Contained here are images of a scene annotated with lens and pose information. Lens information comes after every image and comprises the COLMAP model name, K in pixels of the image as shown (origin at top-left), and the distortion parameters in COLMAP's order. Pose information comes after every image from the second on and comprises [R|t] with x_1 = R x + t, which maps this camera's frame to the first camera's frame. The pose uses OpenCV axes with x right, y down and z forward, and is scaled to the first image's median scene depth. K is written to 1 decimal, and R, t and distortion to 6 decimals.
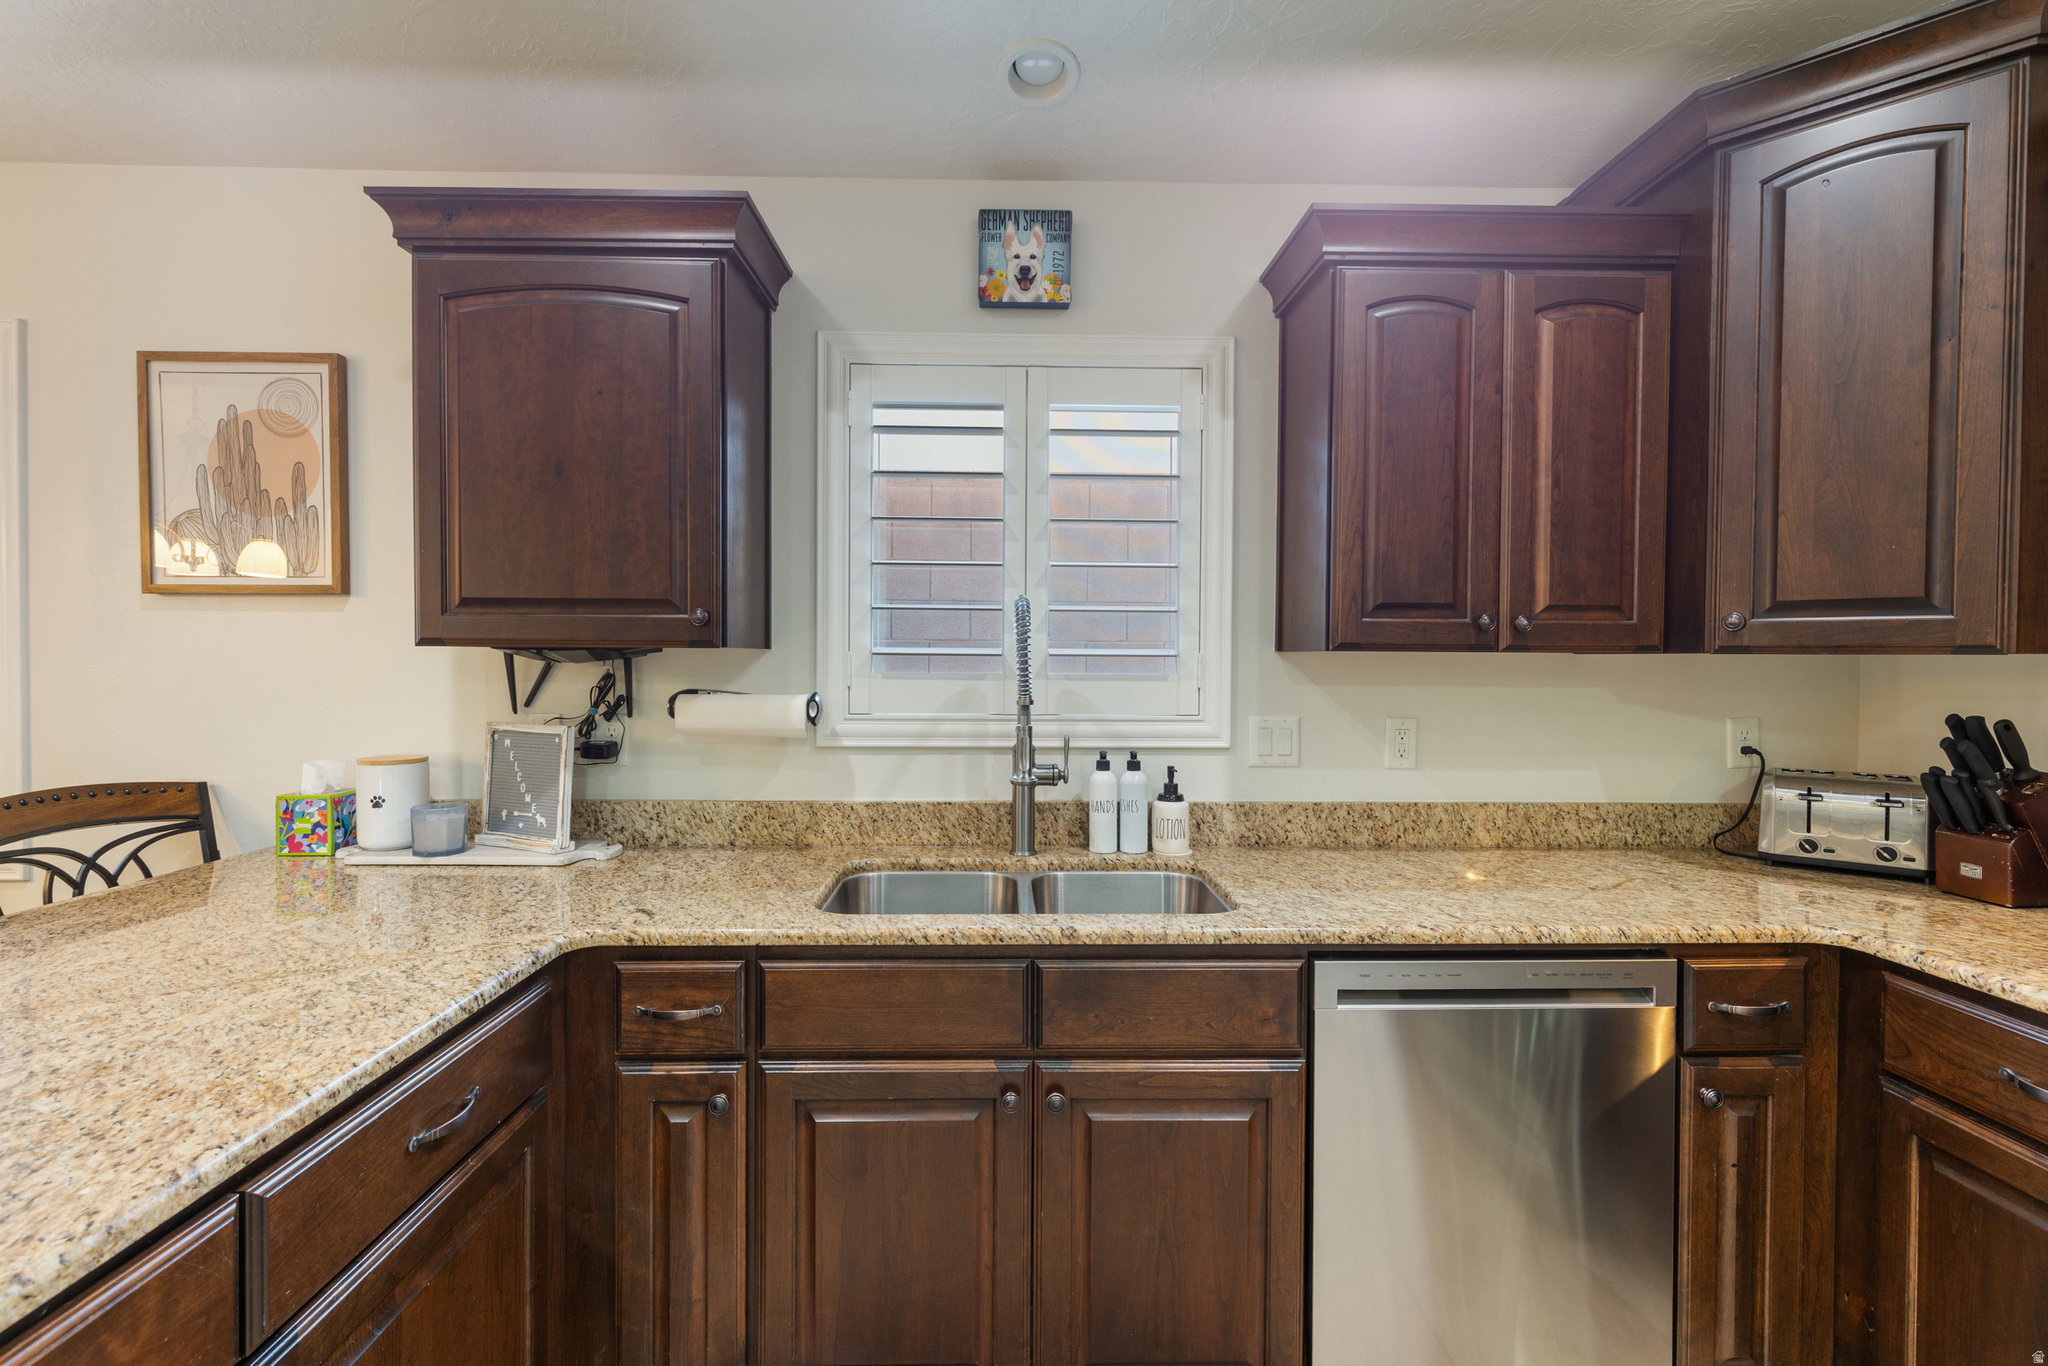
lens RADIAL K [[909.2, 0, 1020.9], [0, 909.2, 676.3], [0, 0, 1]] dist [0.005180, -0.001221]
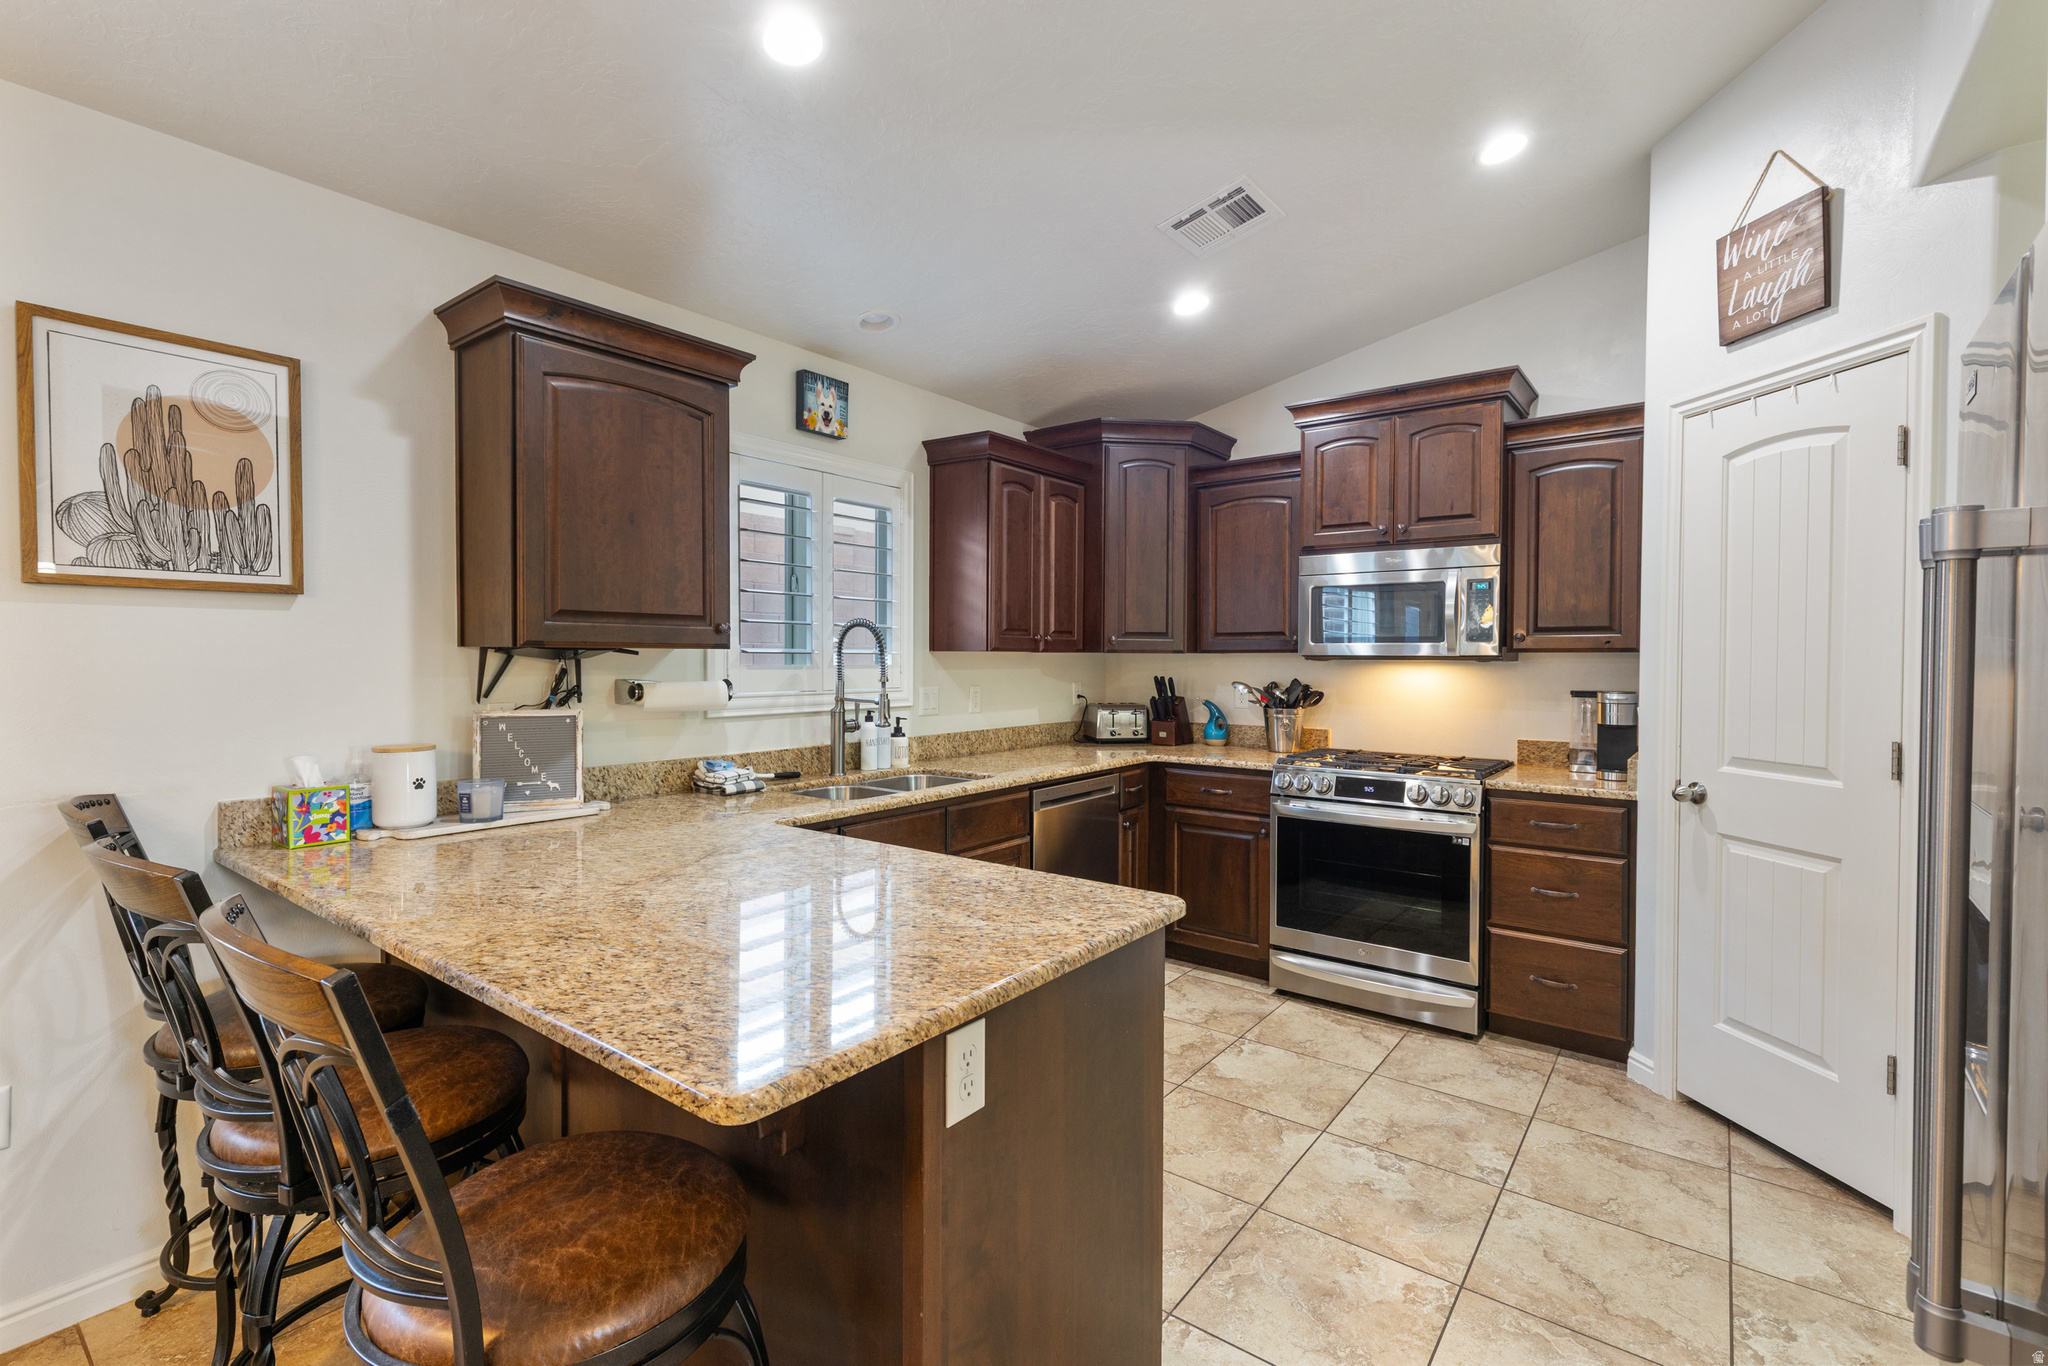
lens RADIAL K [[909.2, 0, 1031.5], [0, 909.2, 681.4], [0, 0, 1]] dist [0.005180, -0.001221]
pose [[0.619603, -0.025062, 0.784515, -1.055234], [0.014336, 0.999685, 0.020614, -0.001517], [-0.784784, -0.001525, 0.619767, -0.283719]]
